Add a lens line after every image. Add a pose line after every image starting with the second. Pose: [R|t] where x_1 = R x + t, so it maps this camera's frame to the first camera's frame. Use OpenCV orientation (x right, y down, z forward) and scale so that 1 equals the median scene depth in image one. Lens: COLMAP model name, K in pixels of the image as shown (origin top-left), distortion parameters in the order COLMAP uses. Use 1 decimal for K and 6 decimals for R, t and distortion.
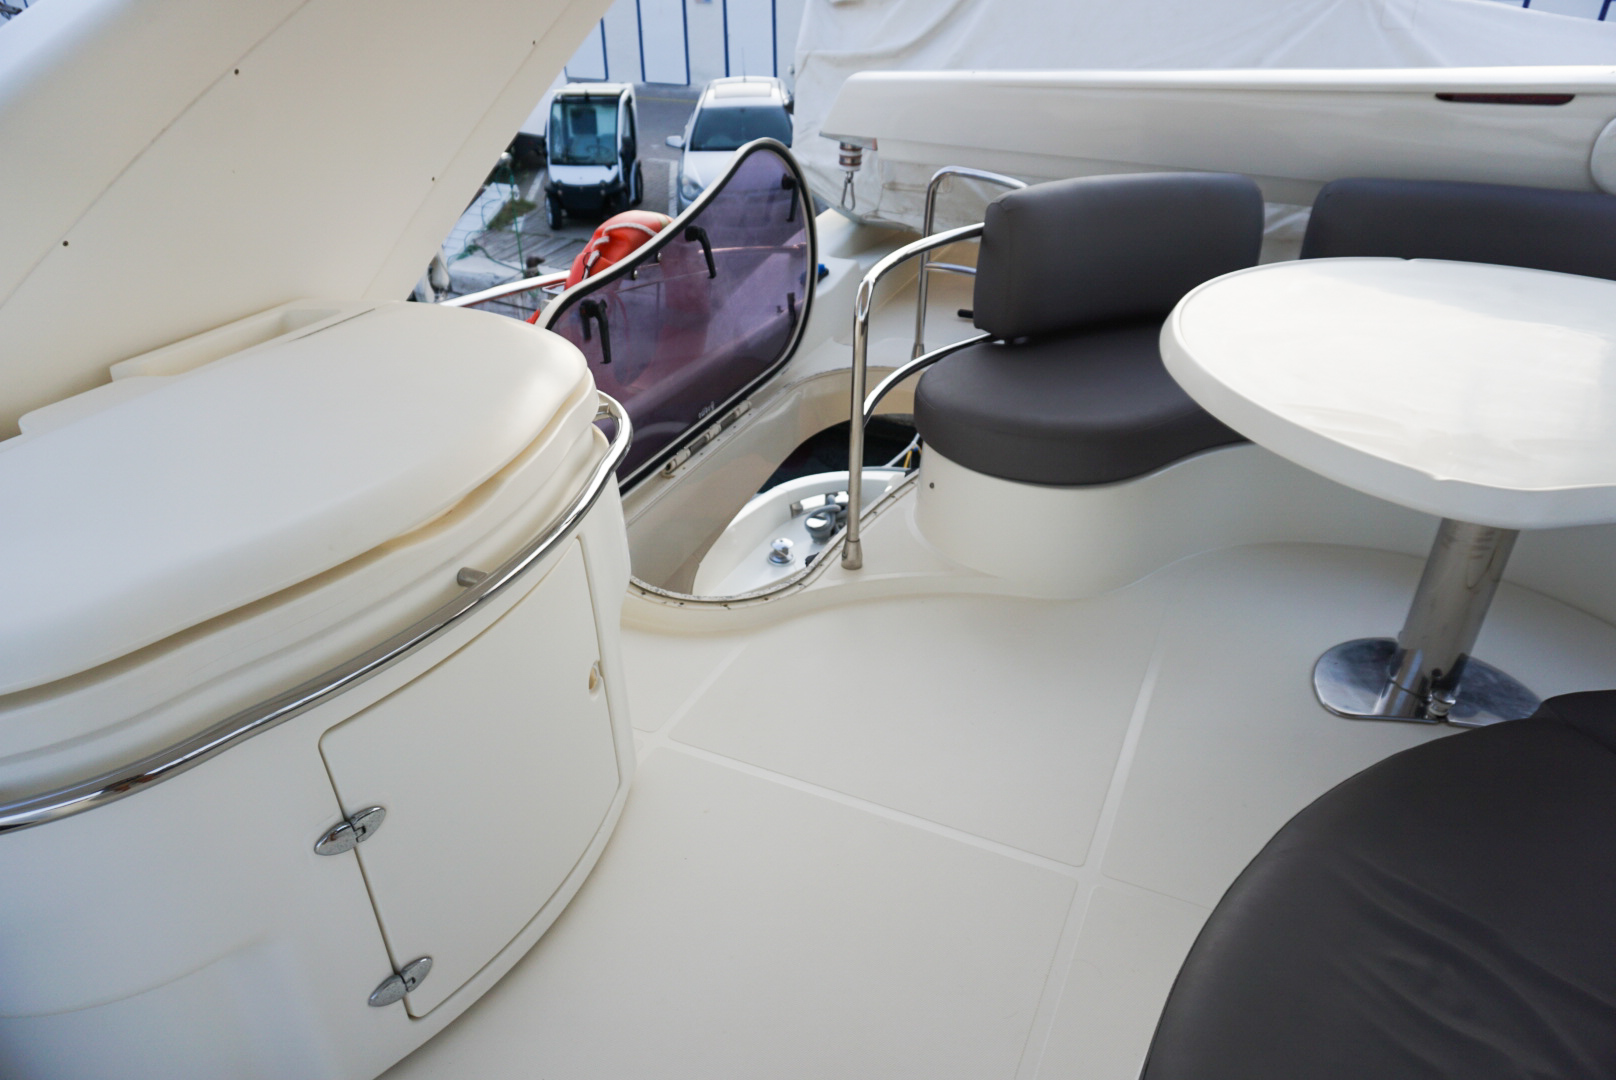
lens RADIAL K [[1096.1, 0, 808.0], [0, 1096.1, 540.0], [0, 0, 1]] dist [-0.069716, 0.042359]
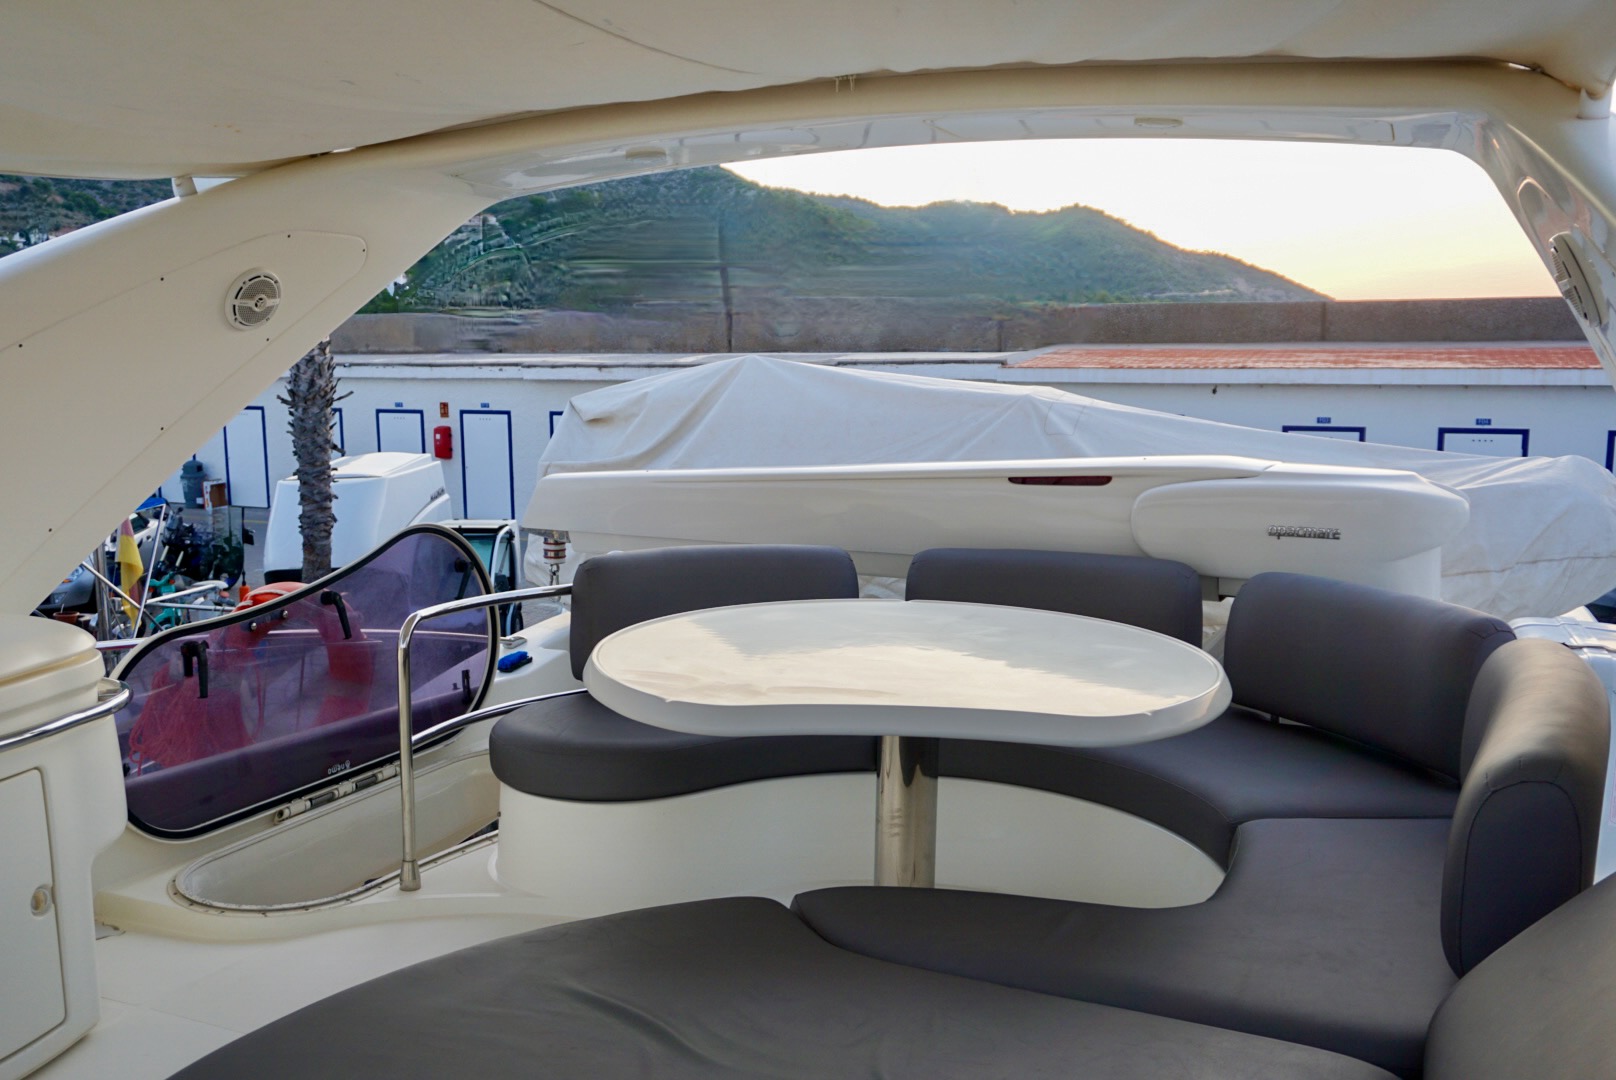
lens RADIAL K [[1395.1, 0, 808.0], [0, 1395.1, 540.0], [0, 0, 1]] dist [0.000245, 0.004572]
pose [[0.999834, 0.006196, 0.017126, 0.317155], [0.000845, 0.923563, -0.383446, 0.182431], [-0.018193, 0.383397, 0.923404, -0.289577]]
